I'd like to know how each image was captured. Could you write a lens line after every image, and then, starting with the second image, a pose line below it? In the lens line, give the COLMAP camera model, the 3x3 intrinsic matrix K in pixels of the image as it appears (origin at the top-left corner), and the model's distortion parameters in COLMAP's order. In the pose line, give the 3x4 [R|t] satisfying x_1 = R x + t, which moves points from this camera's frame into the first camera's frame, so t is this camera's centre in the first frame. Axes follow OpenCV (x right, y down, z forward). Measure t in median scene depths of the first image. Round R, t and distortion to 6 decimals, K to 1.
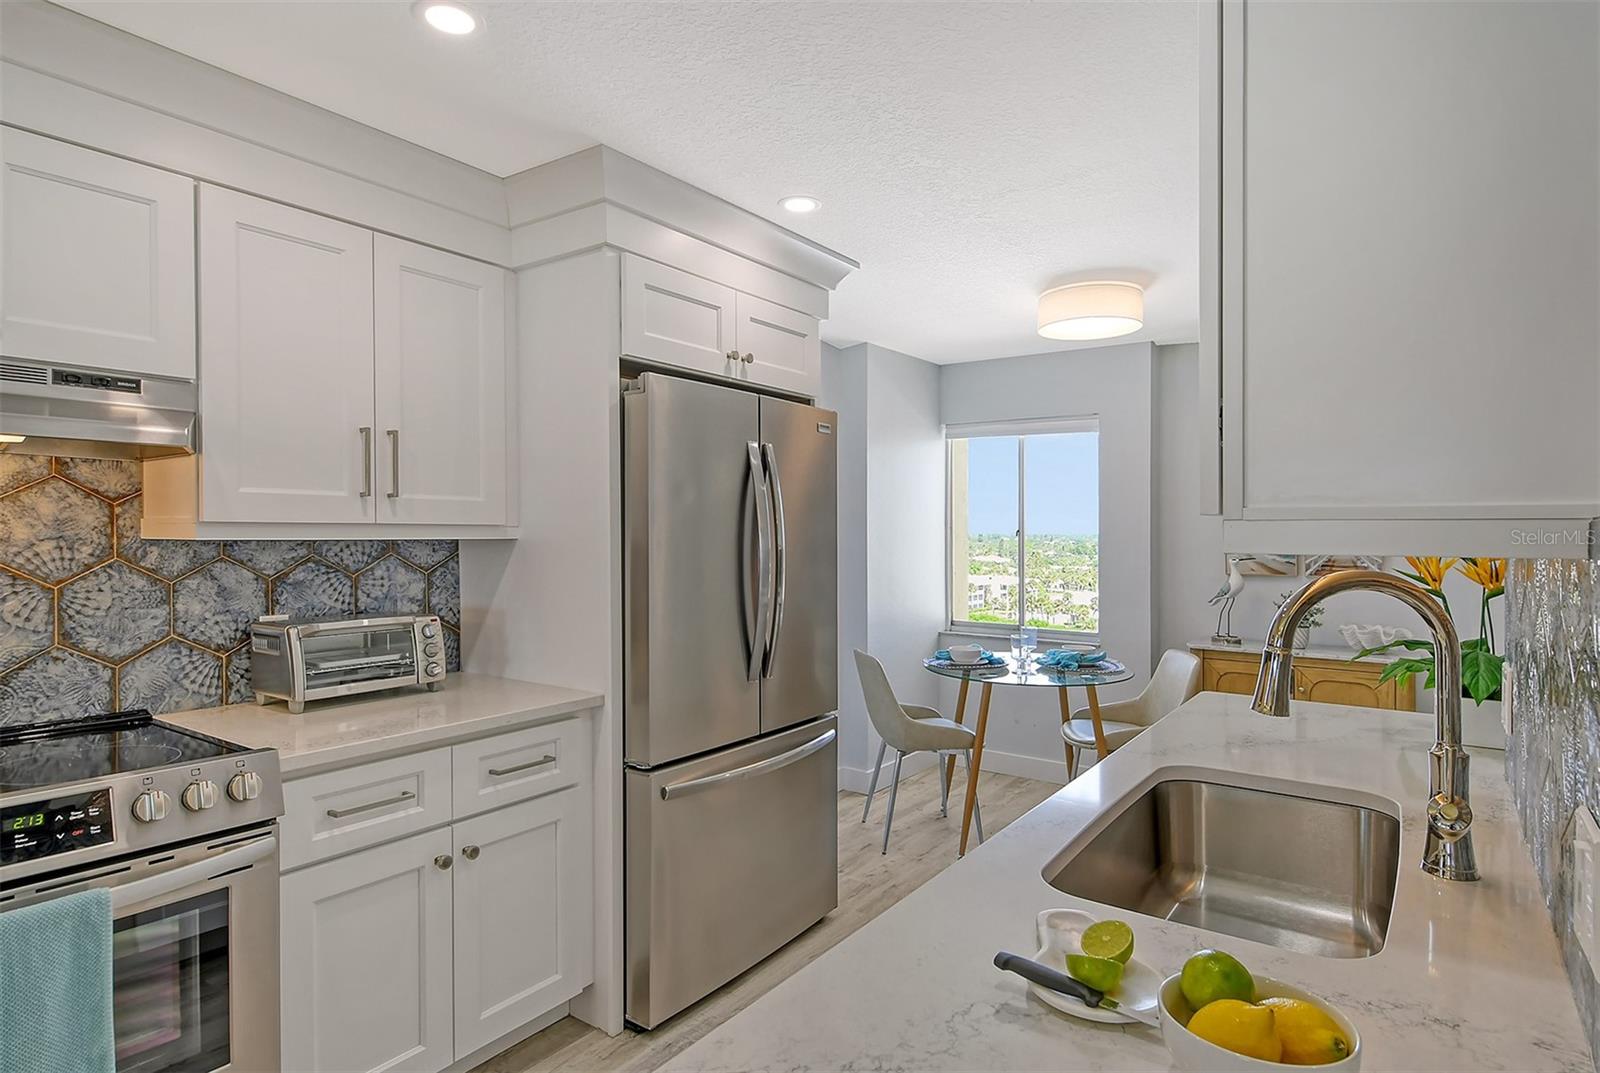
lens RADIAL K [[894.2, 0, 805.9], [0, 894.2, 557.0], [0, 0, 1]] dist [0.026726, -0.027413]
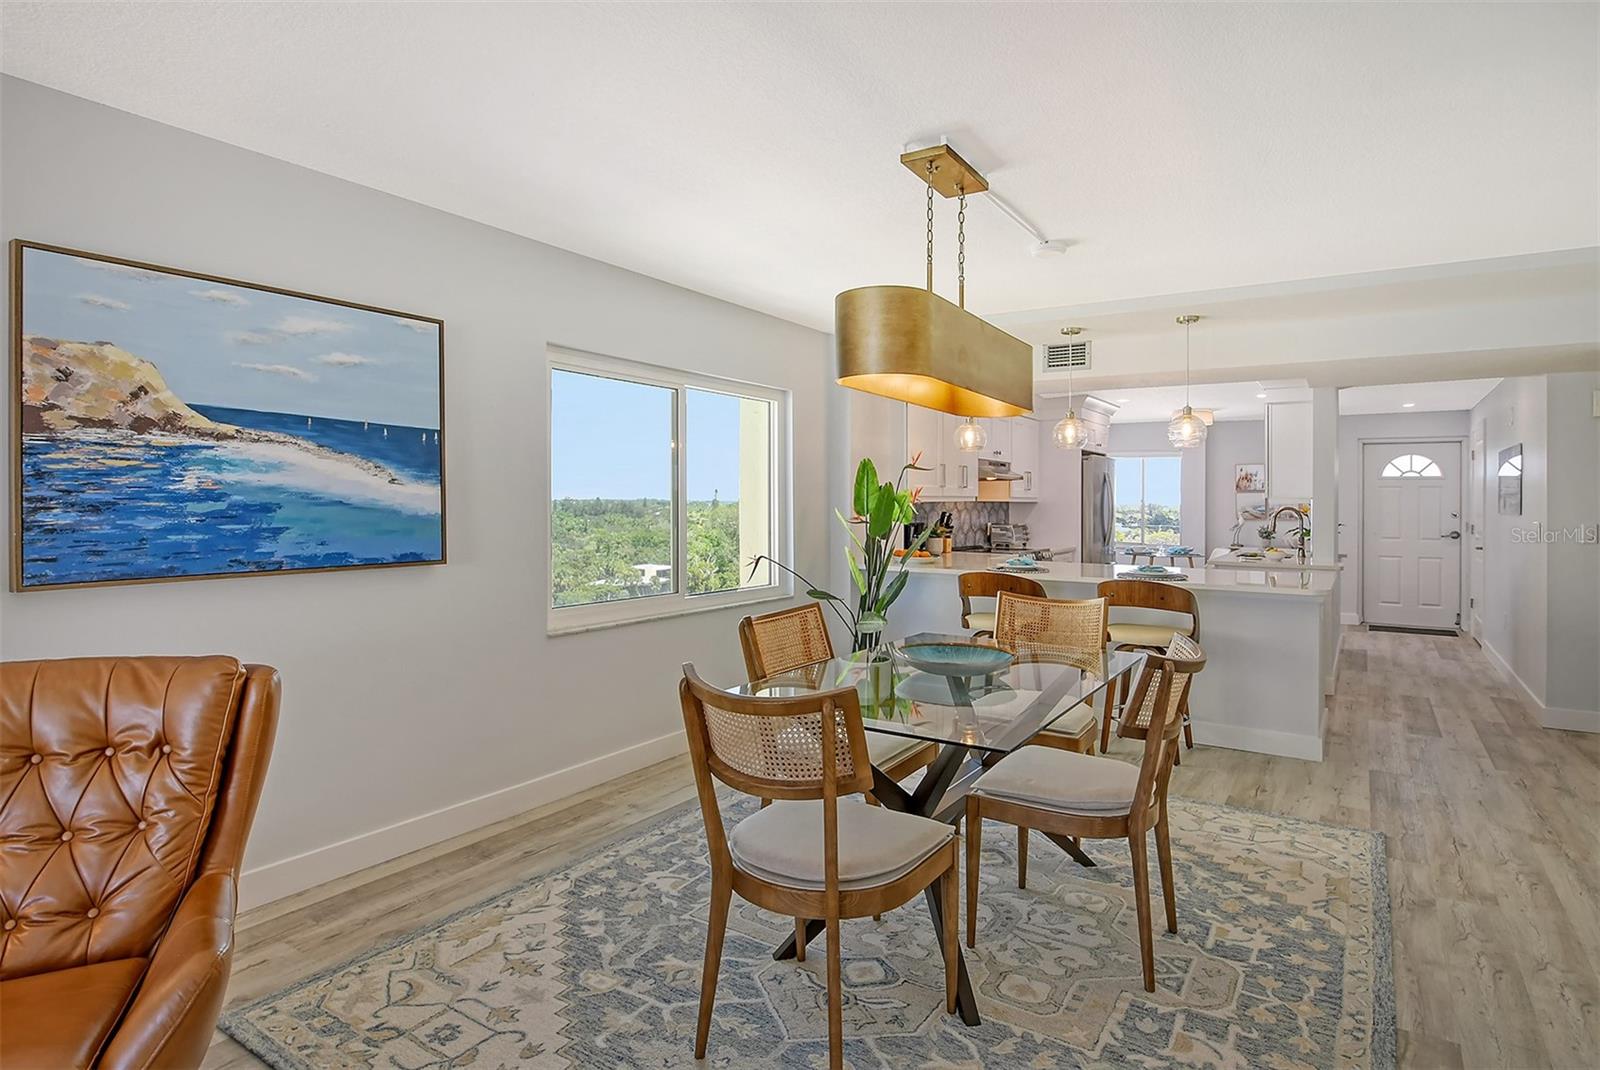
lens RADIAL K [[856.2, 0, 832.8], [0, 856.2, 504.5], [0, 0, 1]] dist [0.022540, -0.026927]
pose [[0.998577, 0.003686, 0.053208, -1.358827], [-0.002418, 0.999712, -0.023863, 0.072807], [-0.053281, 0.023700, 0.998298, -2.290728]]
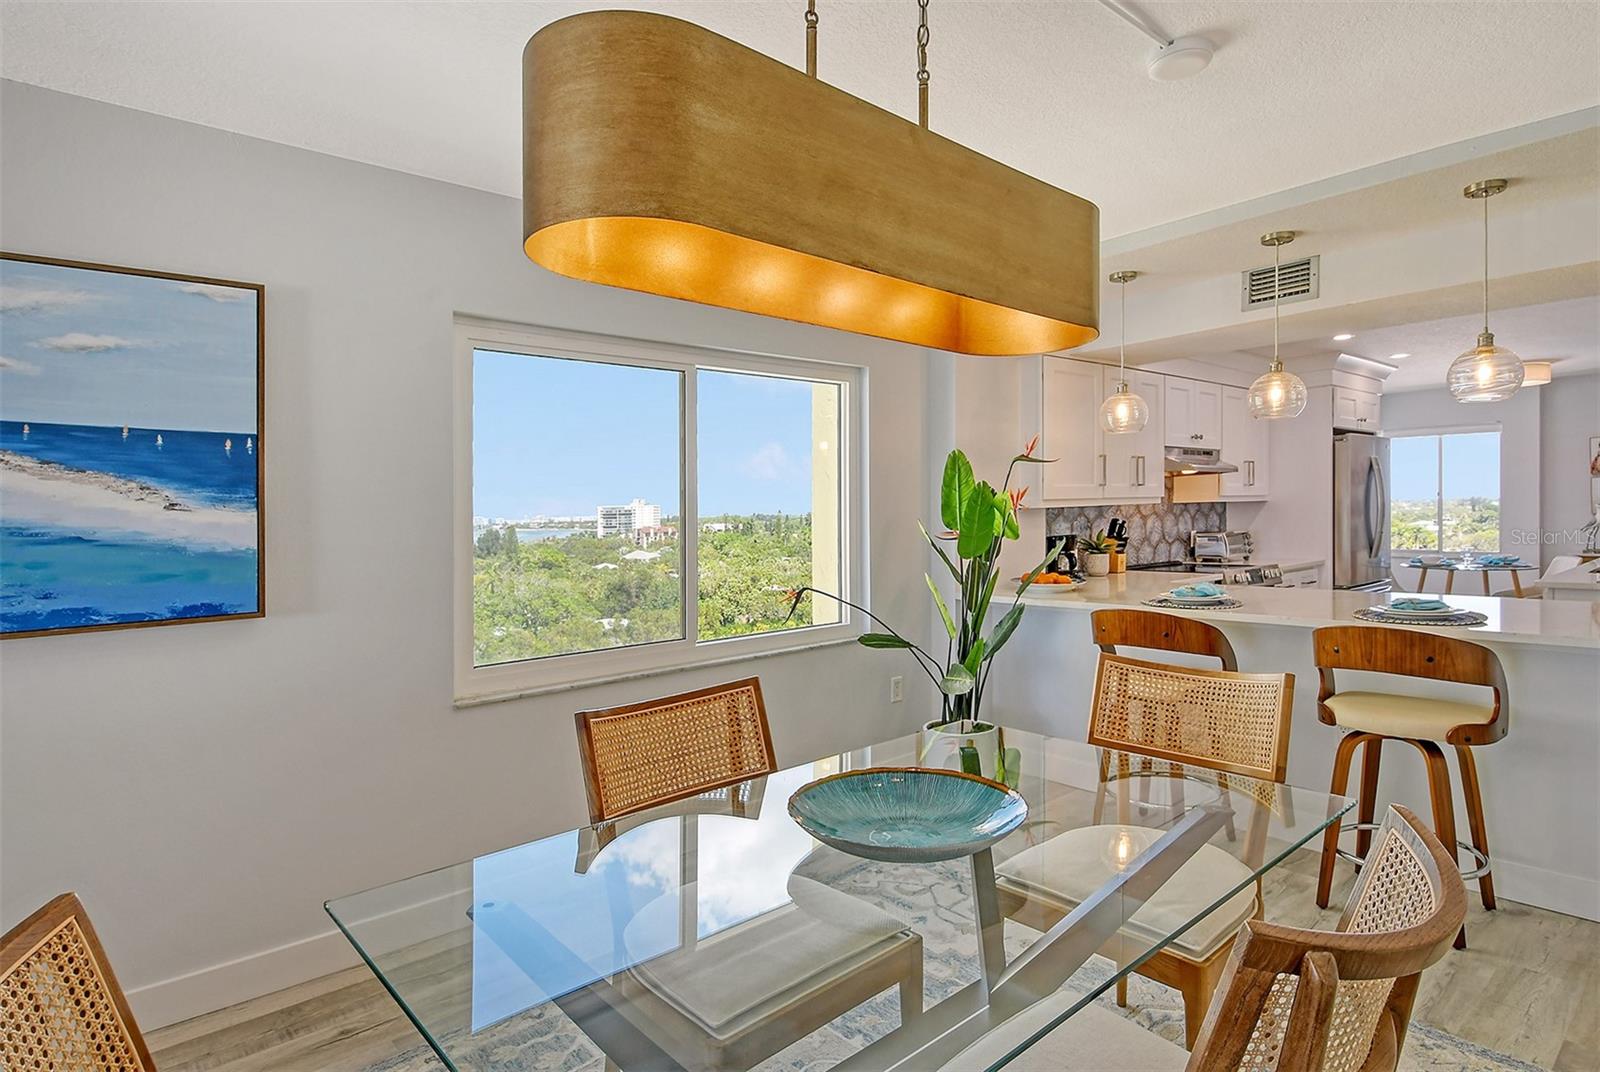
lens RADIAL K [[849.3, 0, 819.0], [0, 849.3, 545.1], [0, 0, 1]] dist [0.031411, -0.018992]
pose [[0.970361, -0.020519, -0.240786, -1.046255], [0.023132, 0.999700, 0.008029, 0.059819], [0.240549, -0.013361, 0.970545, -1.731531]]
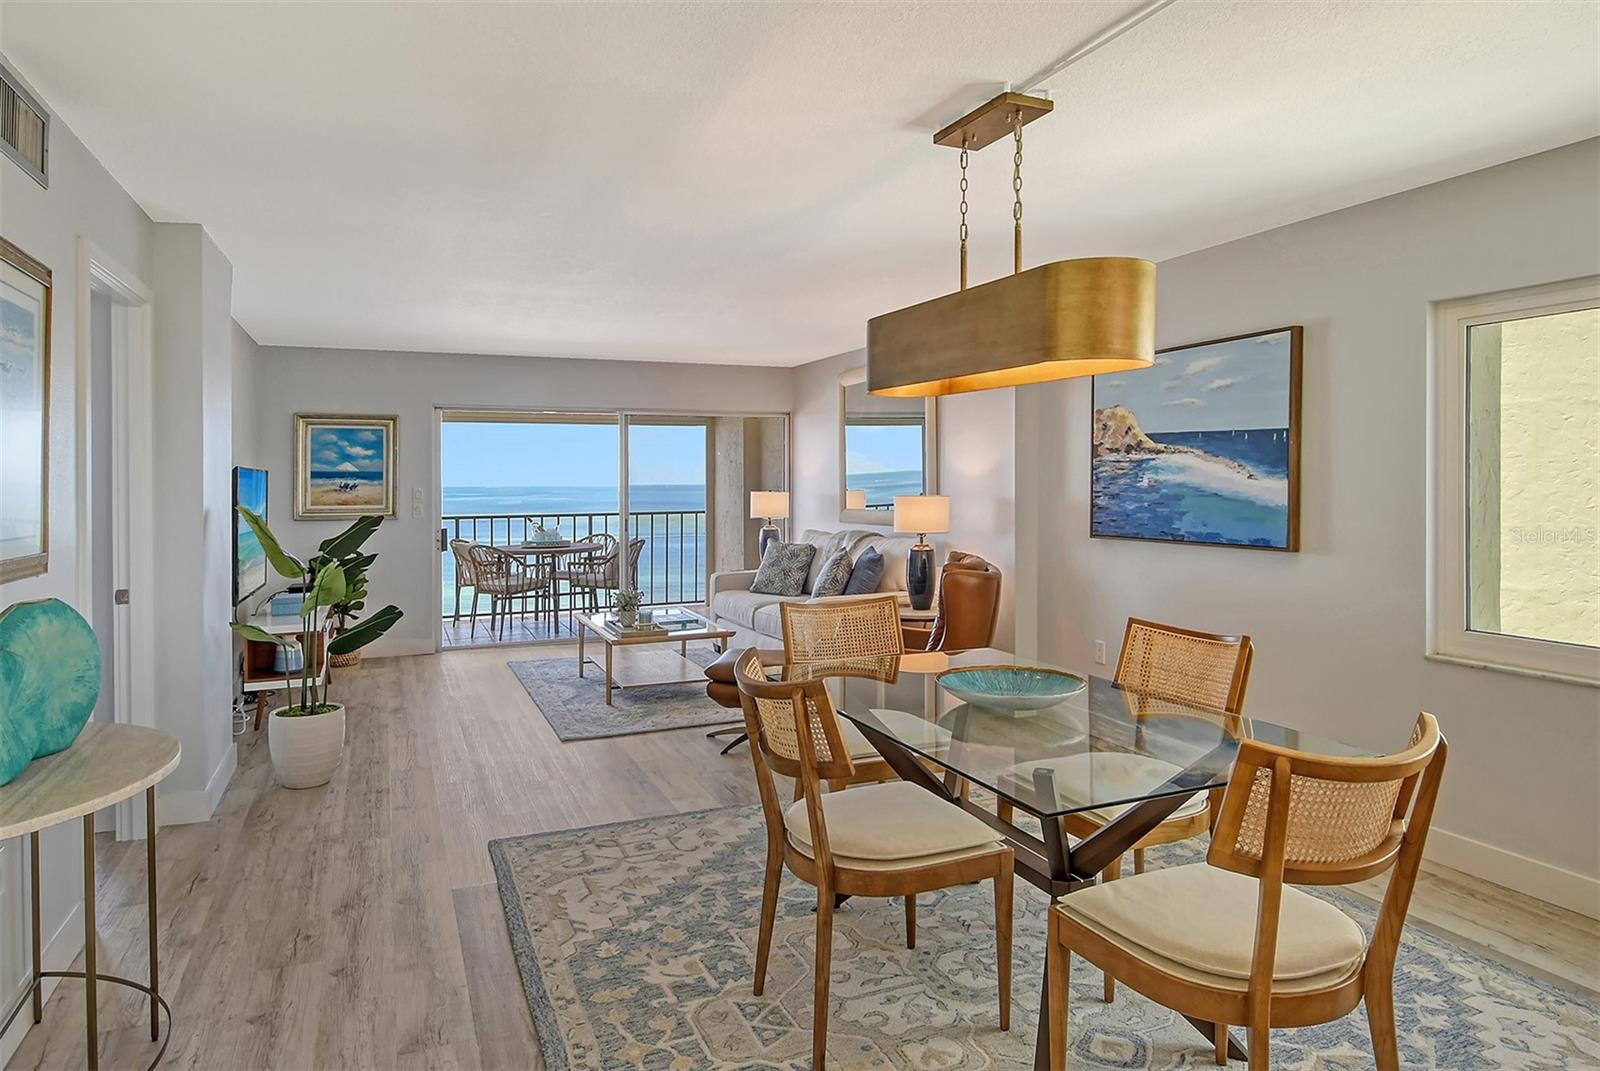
lens RADIAL K [[977.4, 0, 813.8], [0, 977.4, 497.1], [0, 0, 1]] dist [0.003971, -0.001458]
pose [[-0.523471, 0.012161, -0.851957, -0.096461], [-0.019569, 0.999463, 0.026290, 0.016210], [0.851819, 0.030434, -0.522952, -0.767428]]
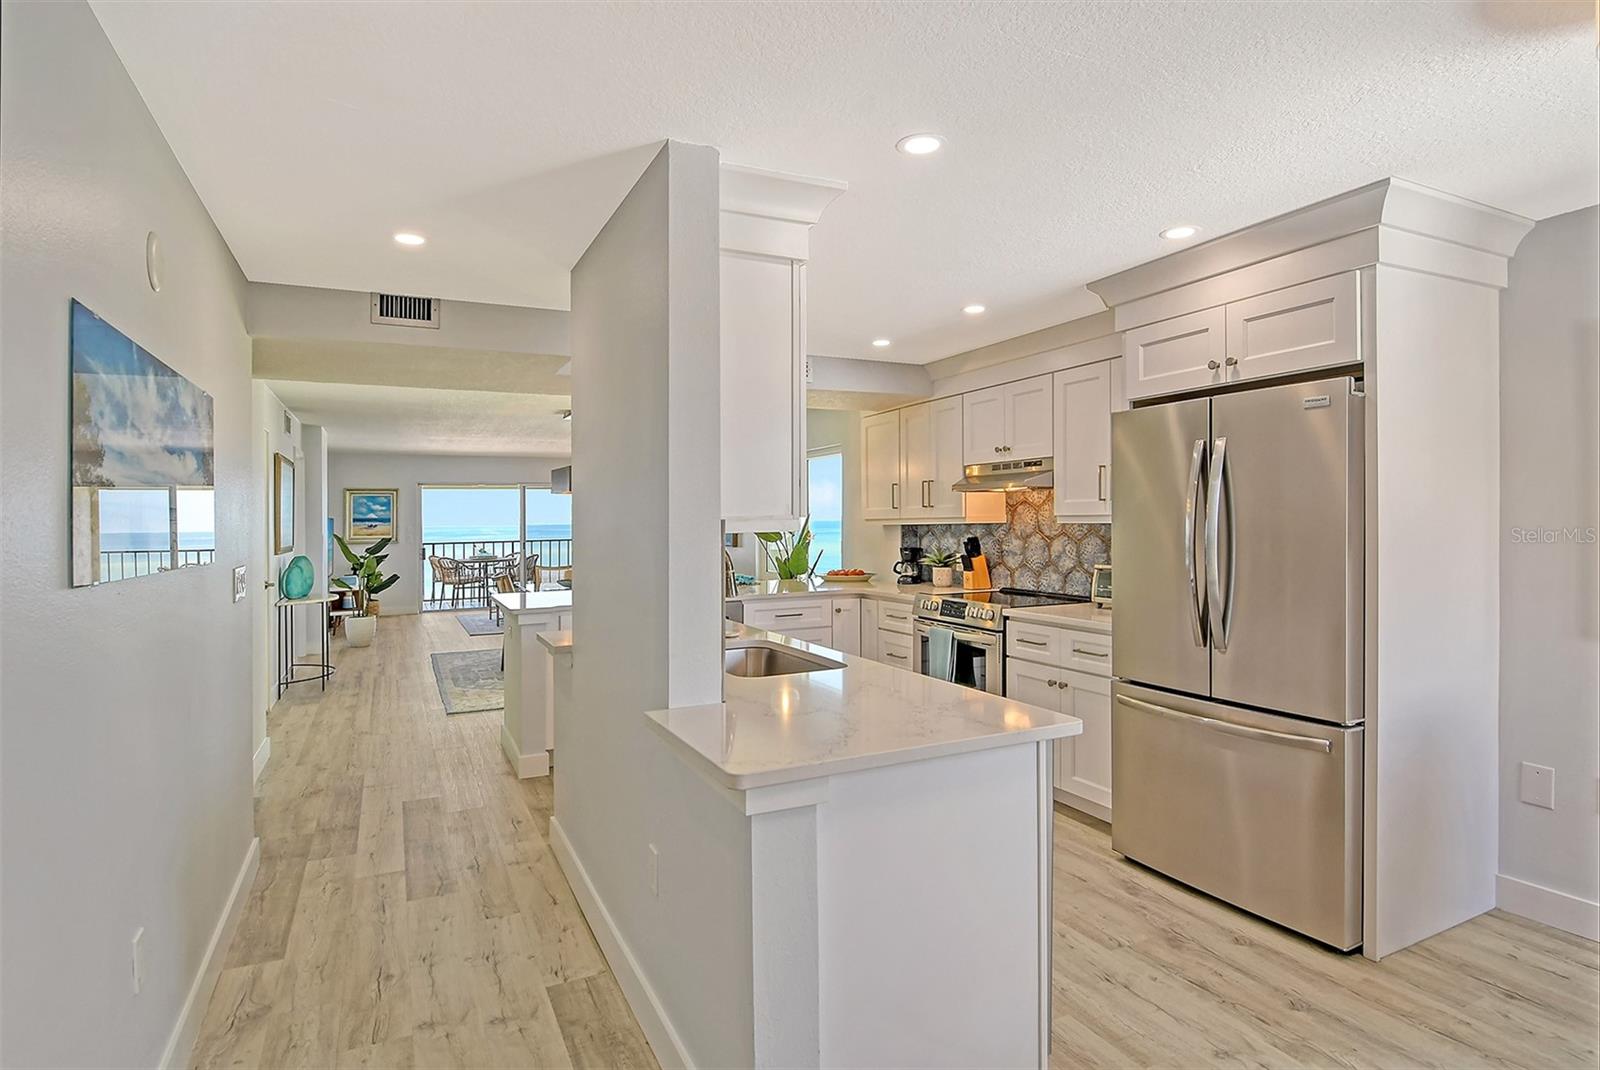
lens RADIAL K [[871.6, 0, 817.6], [0, 871.6, 518.2], [0, 0, 1]] dist [0.002652, 0.000011]
pose [[-0.486226, 0.001048, -0.873832, 1.333375], [-0.013290, 0.999875, 0.008595, -0.034900], [0.873732, 0.015792, -0.486152, 1.269941]]
